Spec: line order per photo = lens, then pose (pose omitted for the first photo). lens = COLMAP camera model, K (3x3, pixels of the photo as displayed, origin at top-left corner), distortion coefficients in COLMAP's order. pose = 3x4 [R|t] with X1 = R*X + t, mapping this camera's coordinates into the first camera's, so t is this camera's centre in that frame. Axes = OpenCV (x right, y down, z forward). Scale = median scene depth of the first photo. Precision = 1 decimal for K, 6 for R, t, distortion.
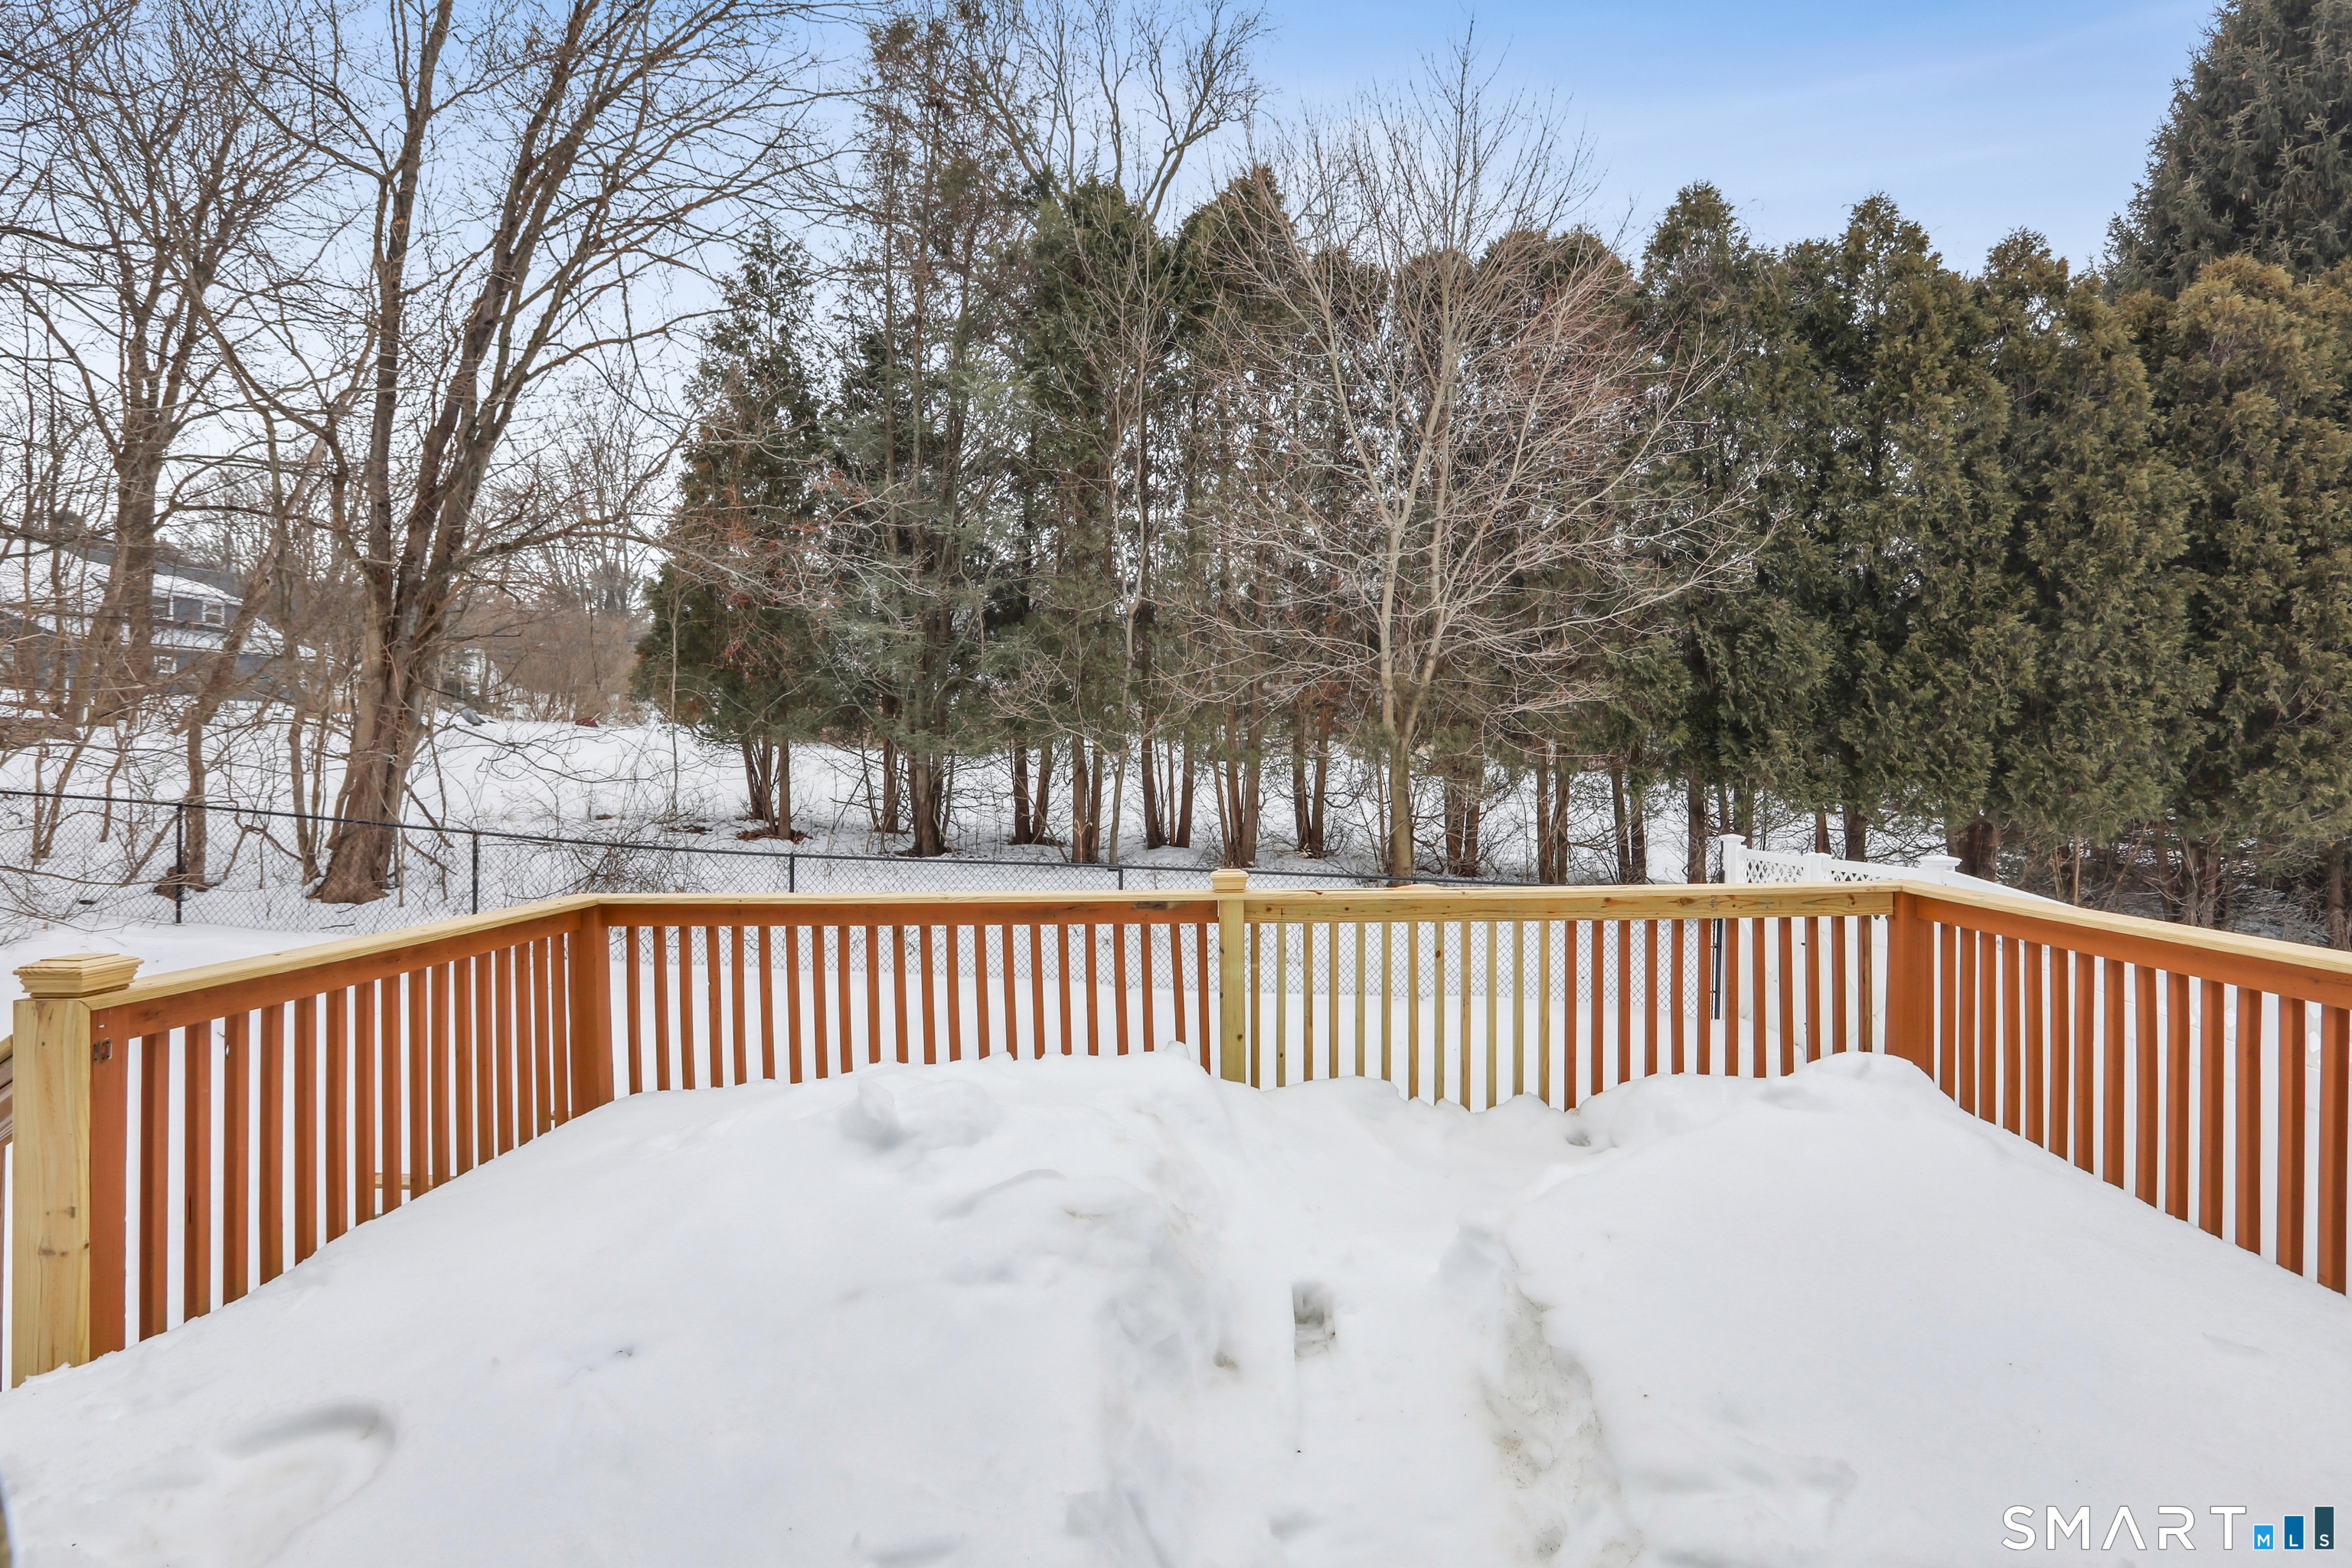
lens RADIAL K [[1089.1, 0, 1197.7], [0, 1089.1, 751.5], [0, 0, 1]] dist [-0.033444, 0.015730]
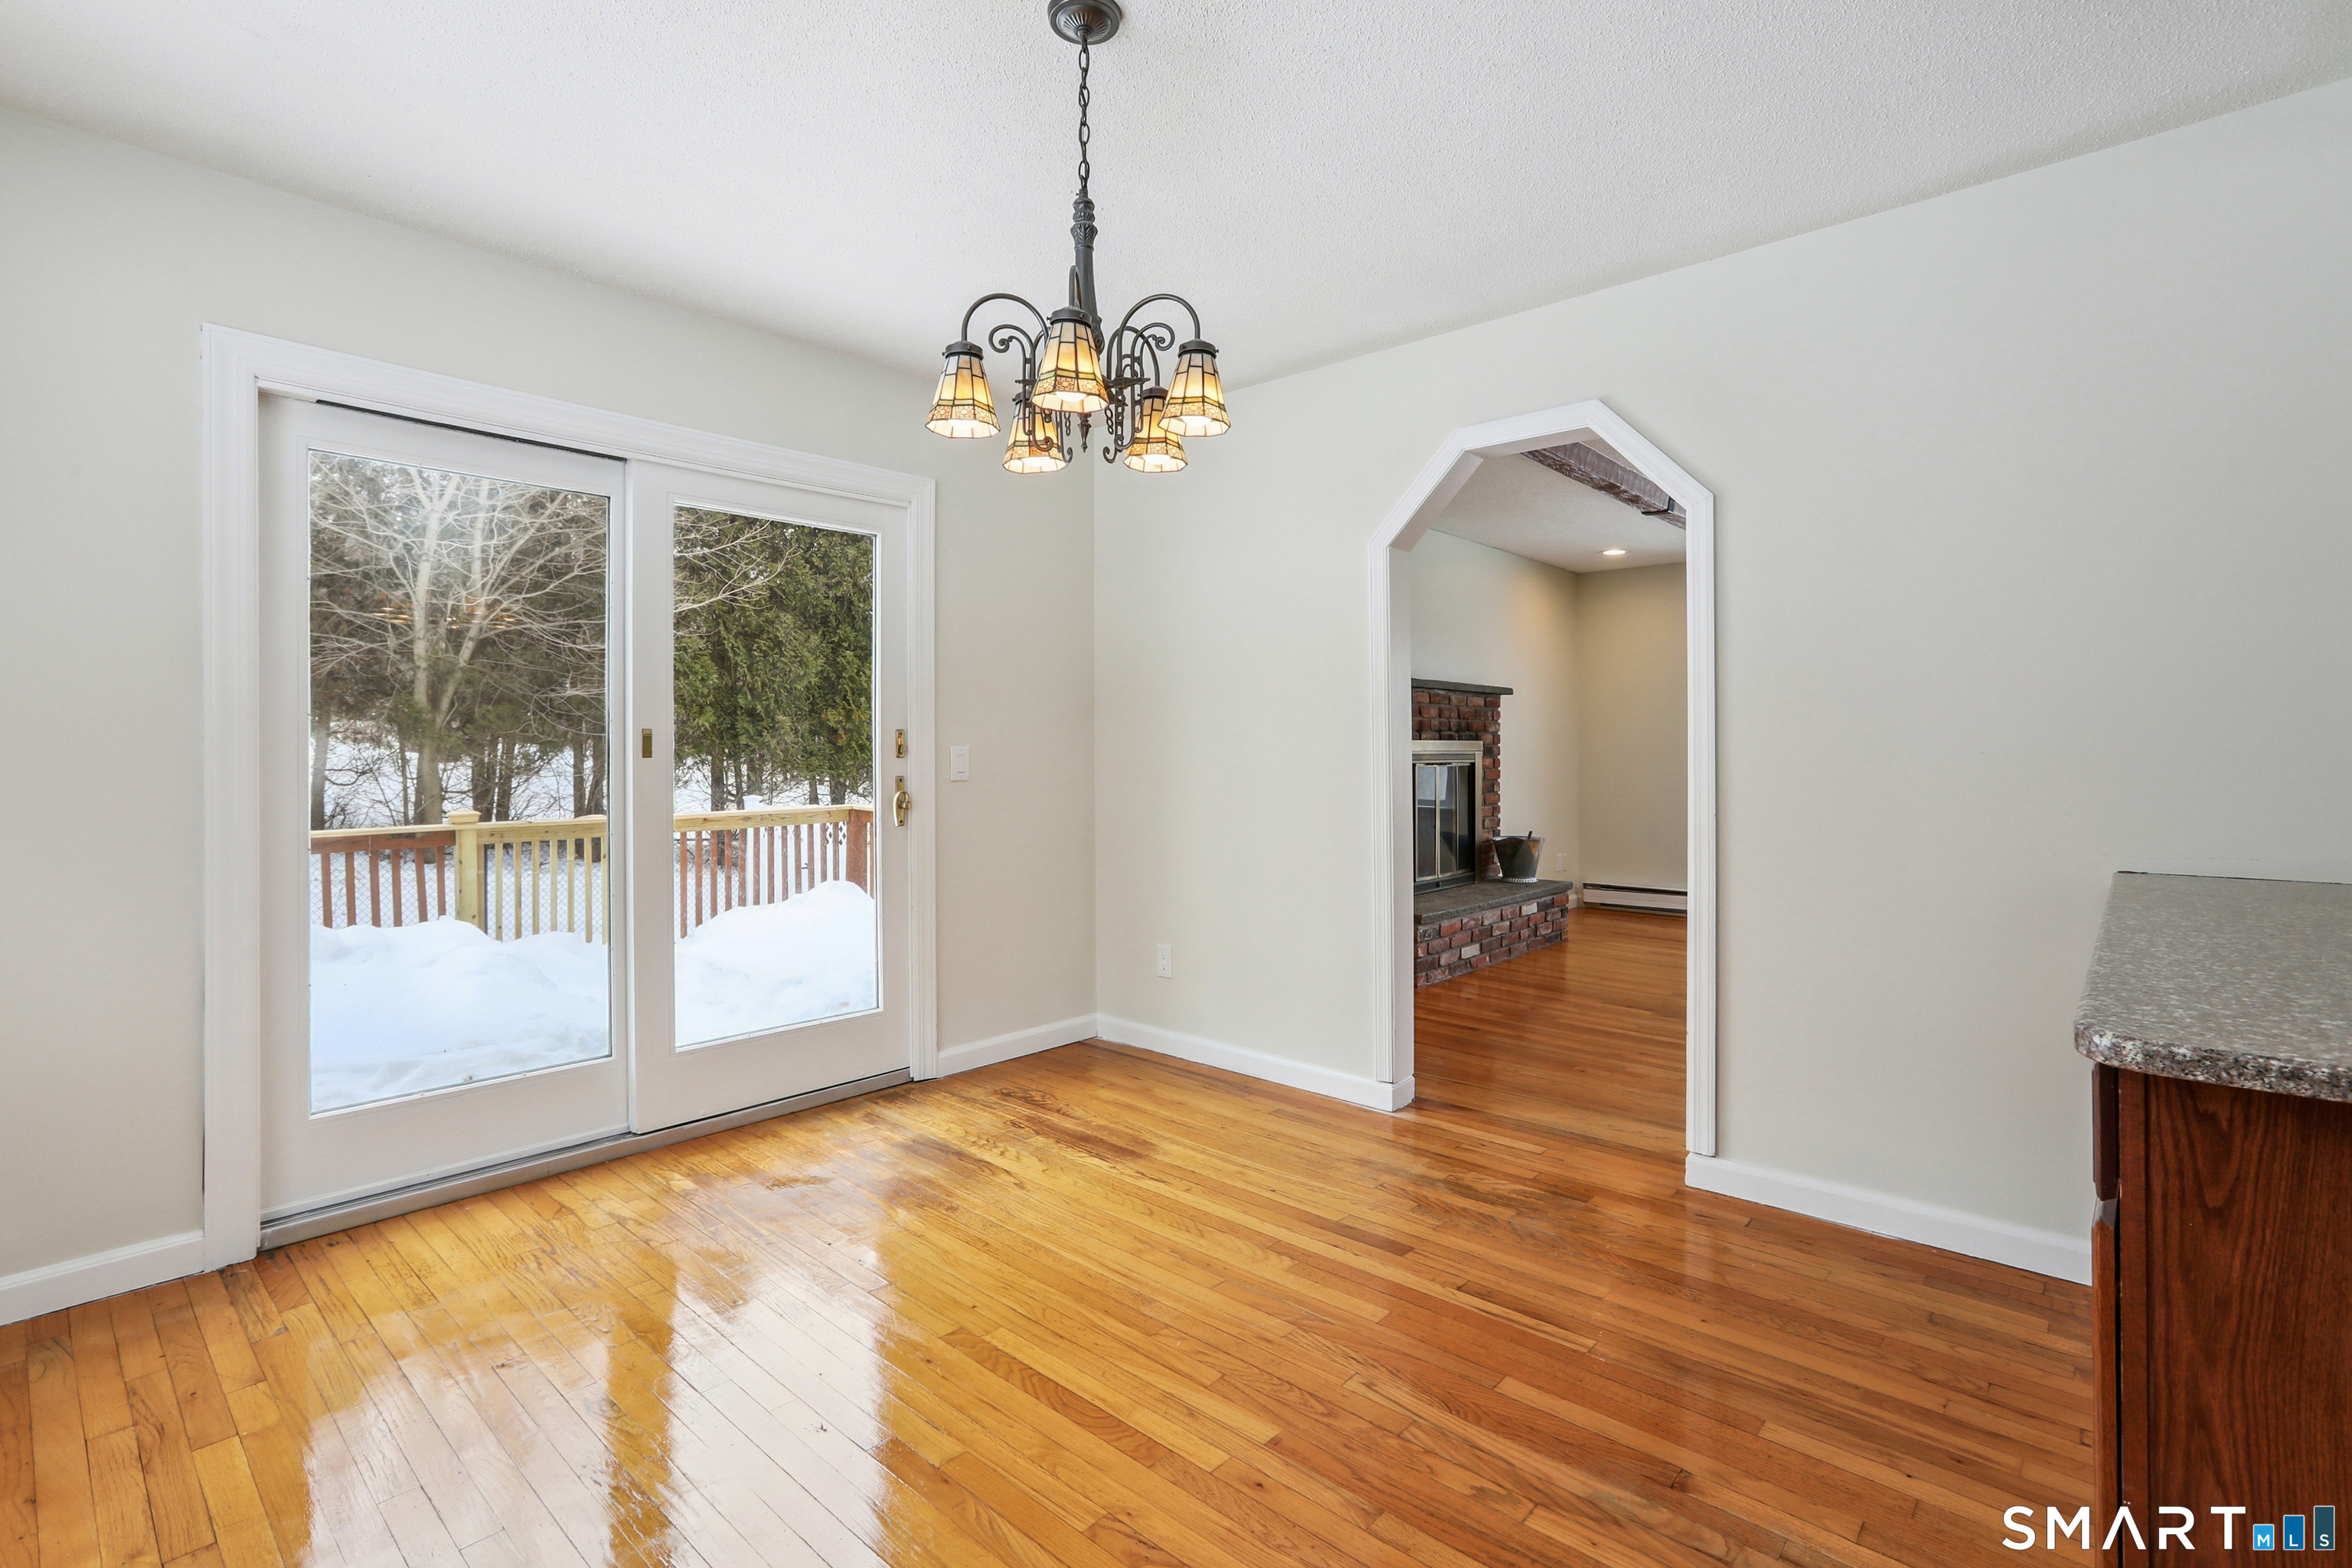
lens RADIAL K [[1089.1, 0, 1207.9], [0, 1089.1, 747.9], [0, 0, 1]] dist [-0.033444, 0.015730]
pose [[0.641990, 0.003602, 0.766705, -0.125005], [-0.013375, 0.999889, 0.006502, 0.002620], [-0.766596, -0.014429, 0.641967, -0.212422]]
